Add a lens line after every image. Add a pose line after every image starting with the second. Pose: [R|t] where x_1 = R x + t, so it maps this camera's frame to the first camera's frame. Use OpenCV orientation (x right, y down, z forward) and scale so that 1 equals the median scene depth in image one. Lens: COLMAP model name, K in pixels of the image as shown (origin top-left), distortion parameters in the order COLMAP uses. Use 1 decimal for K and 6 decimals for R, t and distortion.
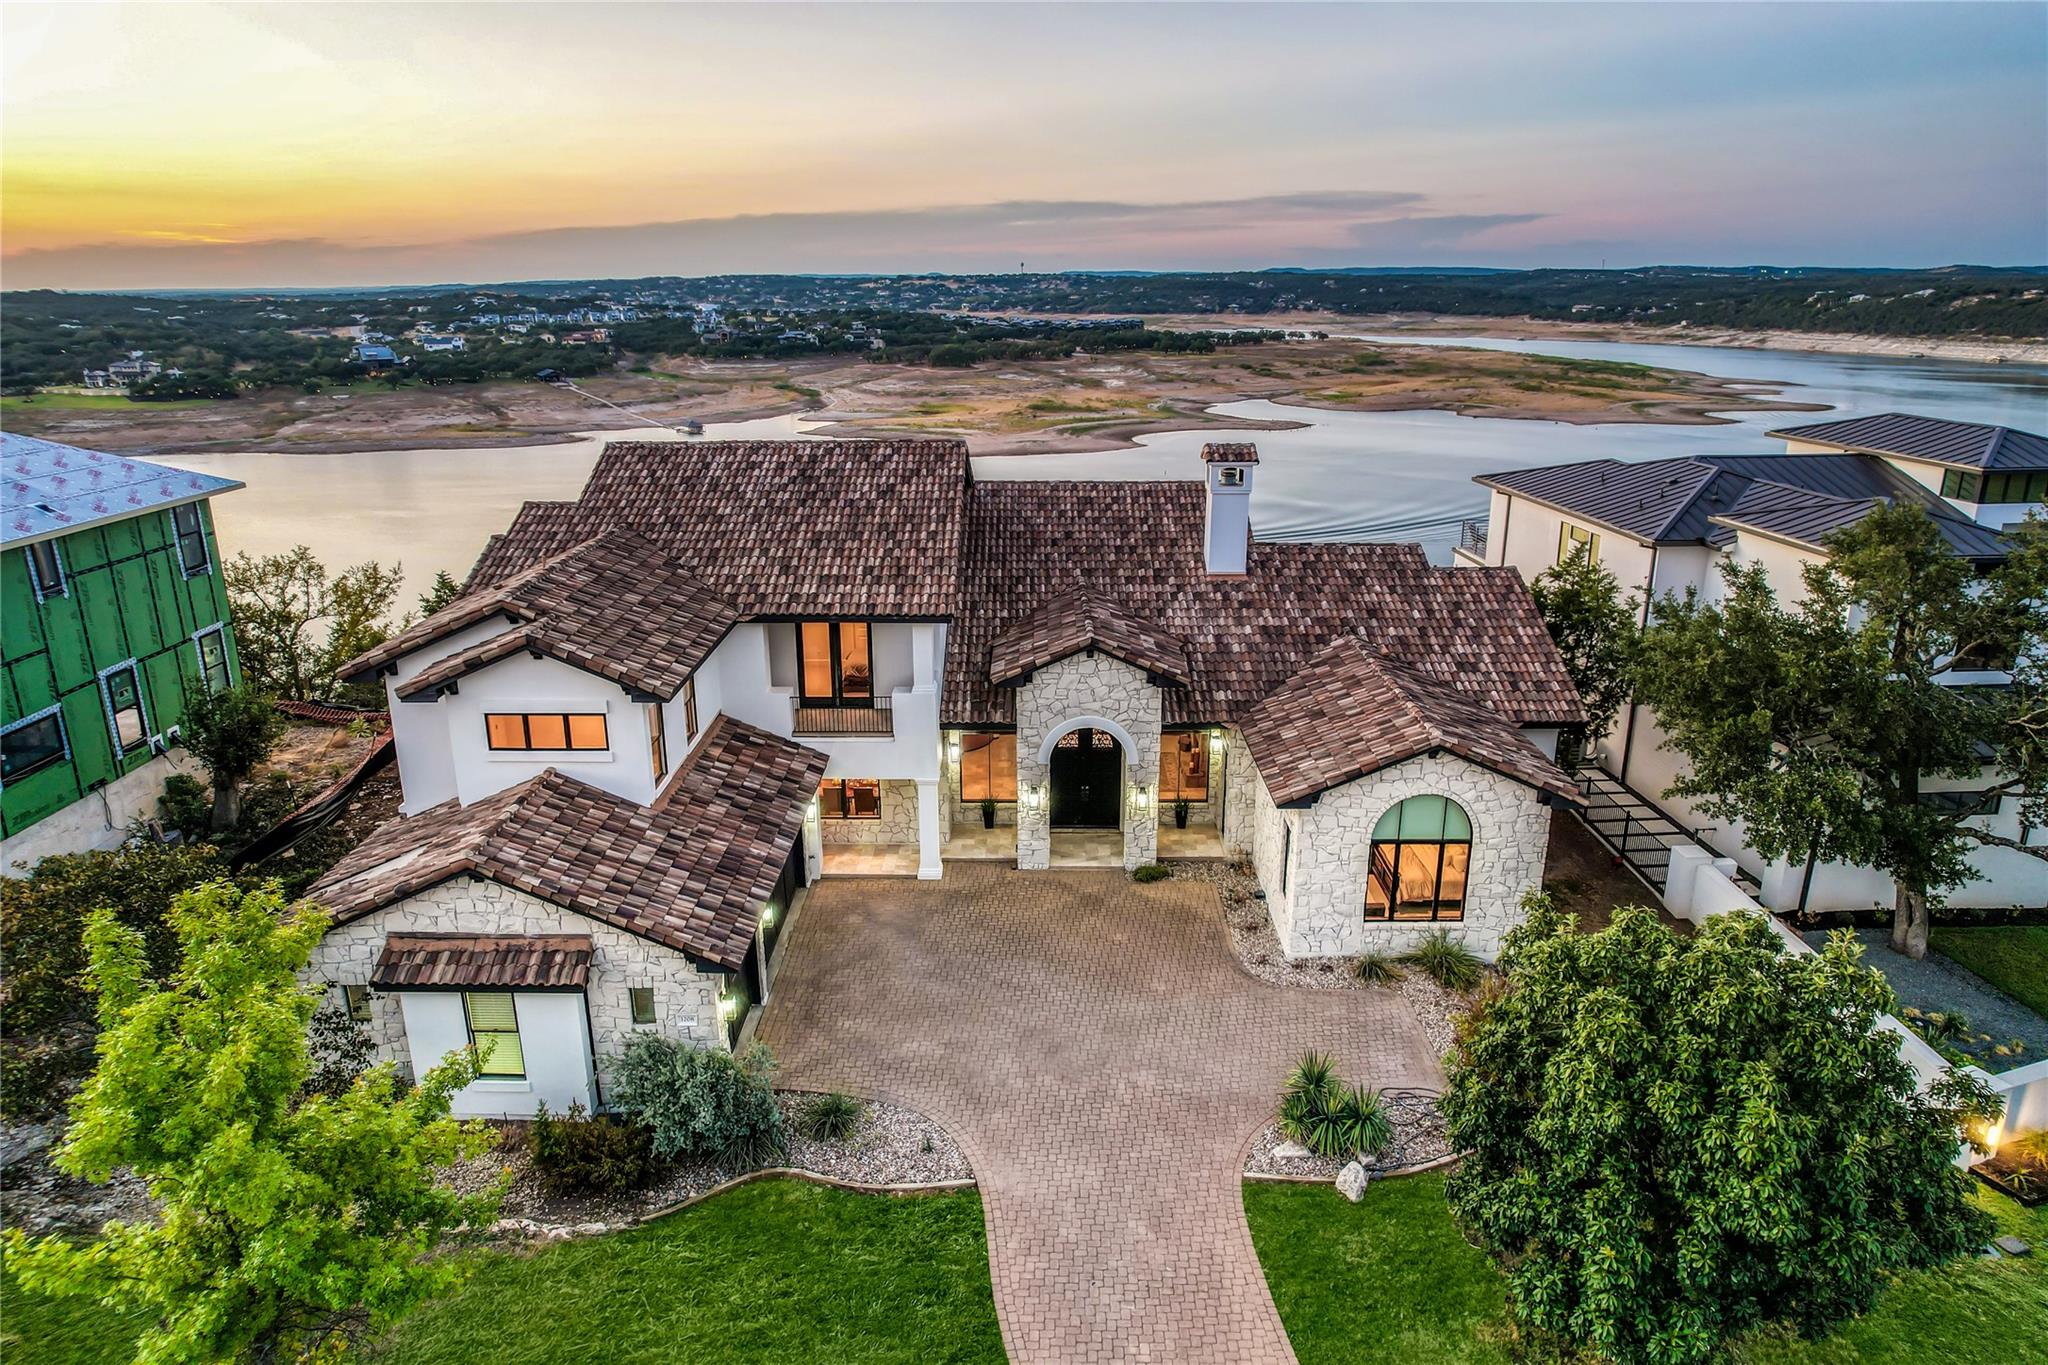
lens RADIAL K [[1287.9, 0, 1025.2], [0, 1287.9, 704.0], [0, 0, 1]] dist [-0.053137, 0.090029]
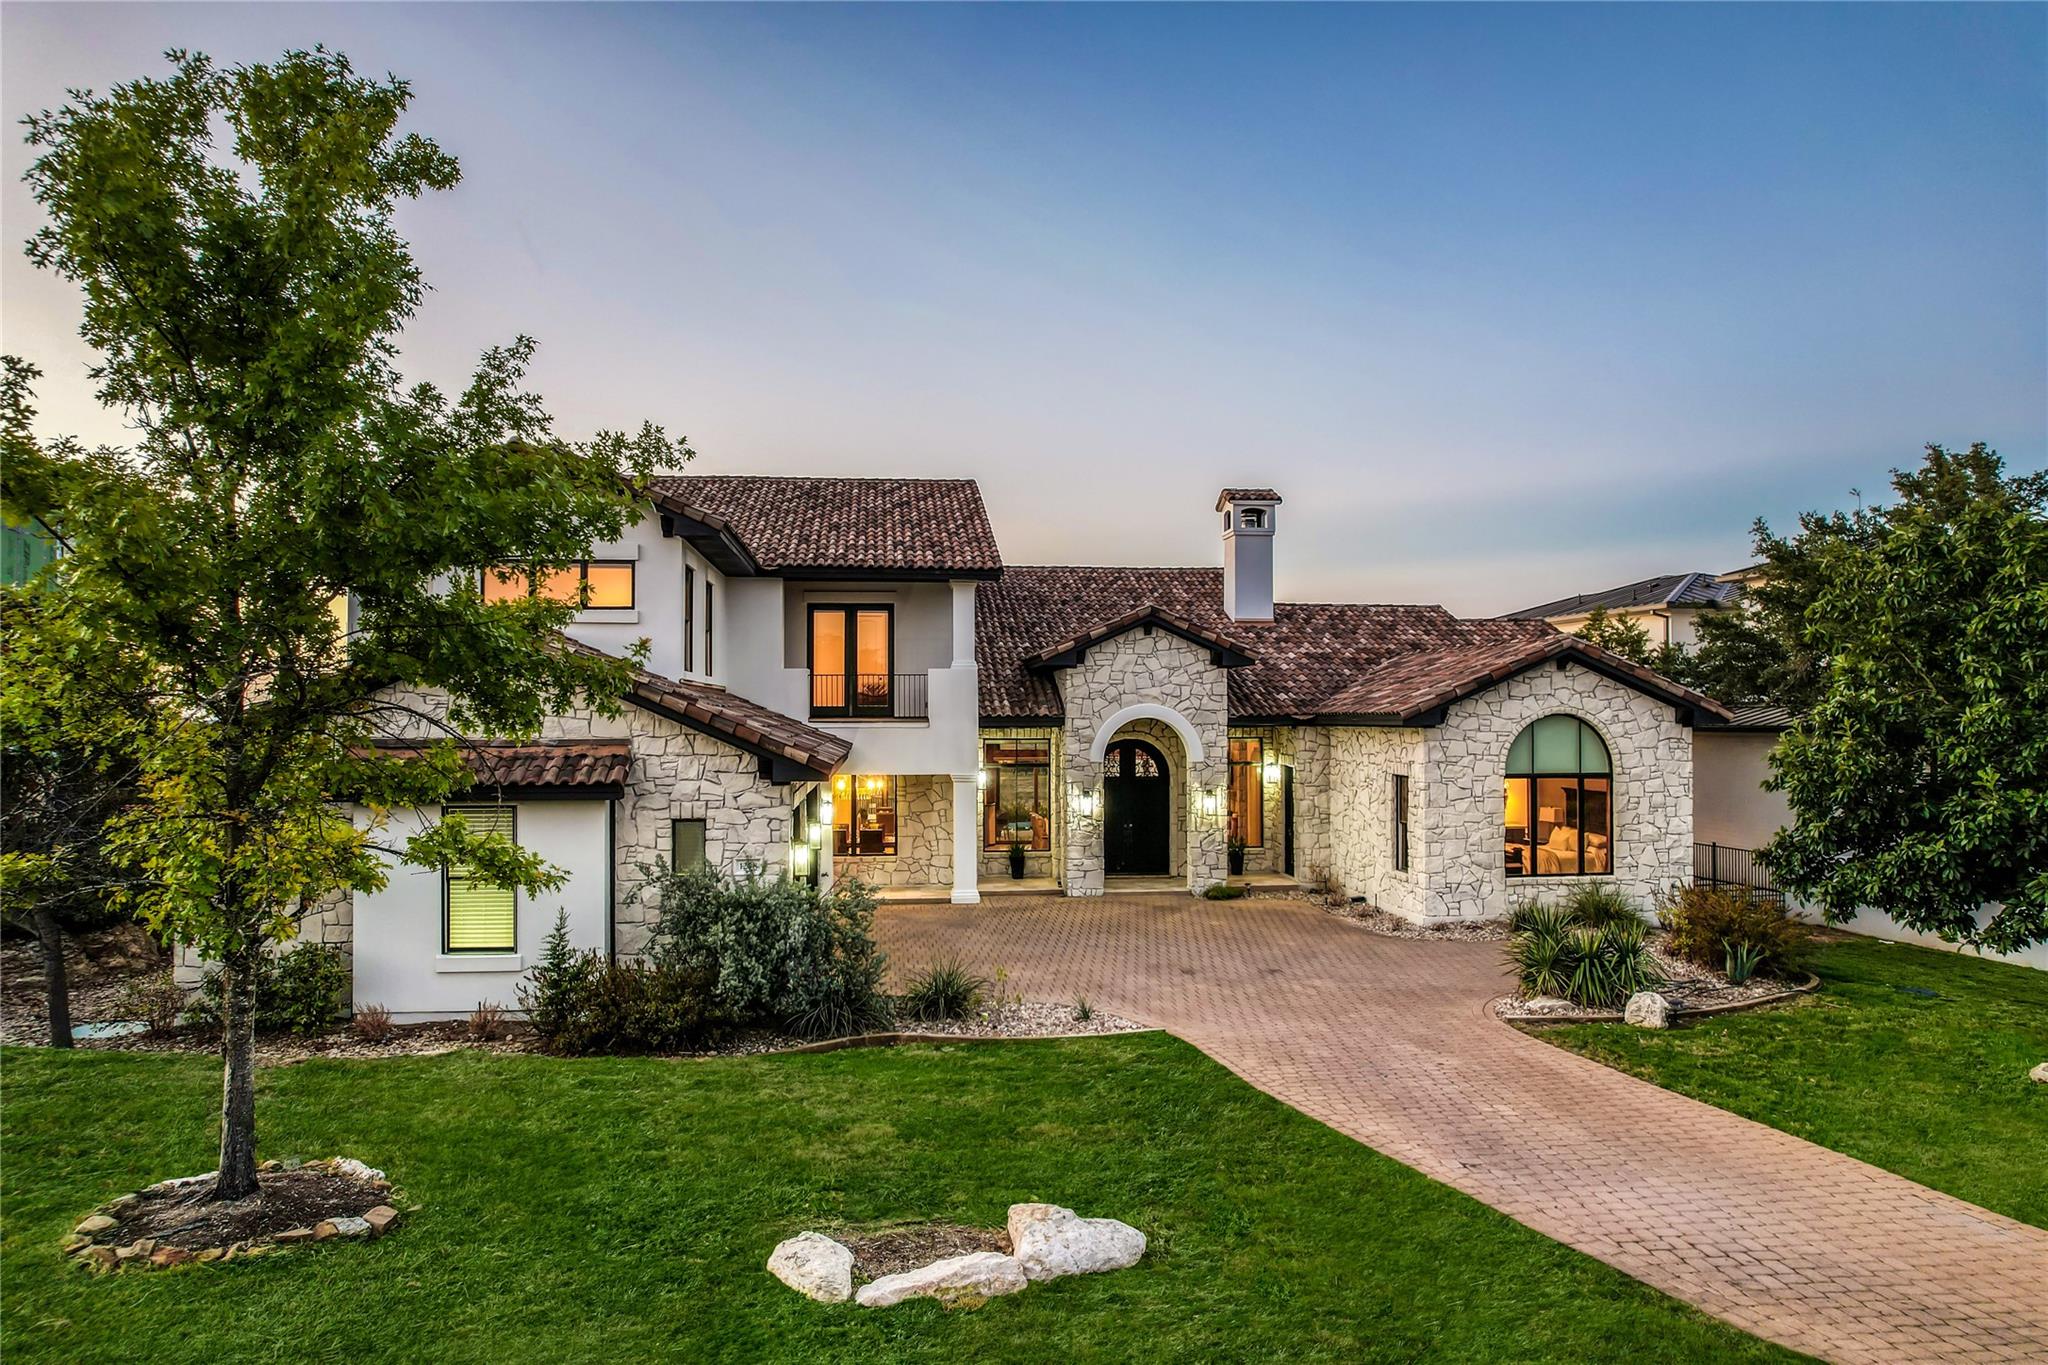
lens RADIAL K [[1287.9, 0, 1025.2], [0, 1287.9, 704.0], [0, 0, 1]] dist [-0.053137, 0.090029]
pose [[0.992773, 0.003572, 0.119951, -0.139335], [0.035798, 0.945233, -0.324428, 0.292177], [-0.114541, 0.326378, 0.938274, 0.178442]]
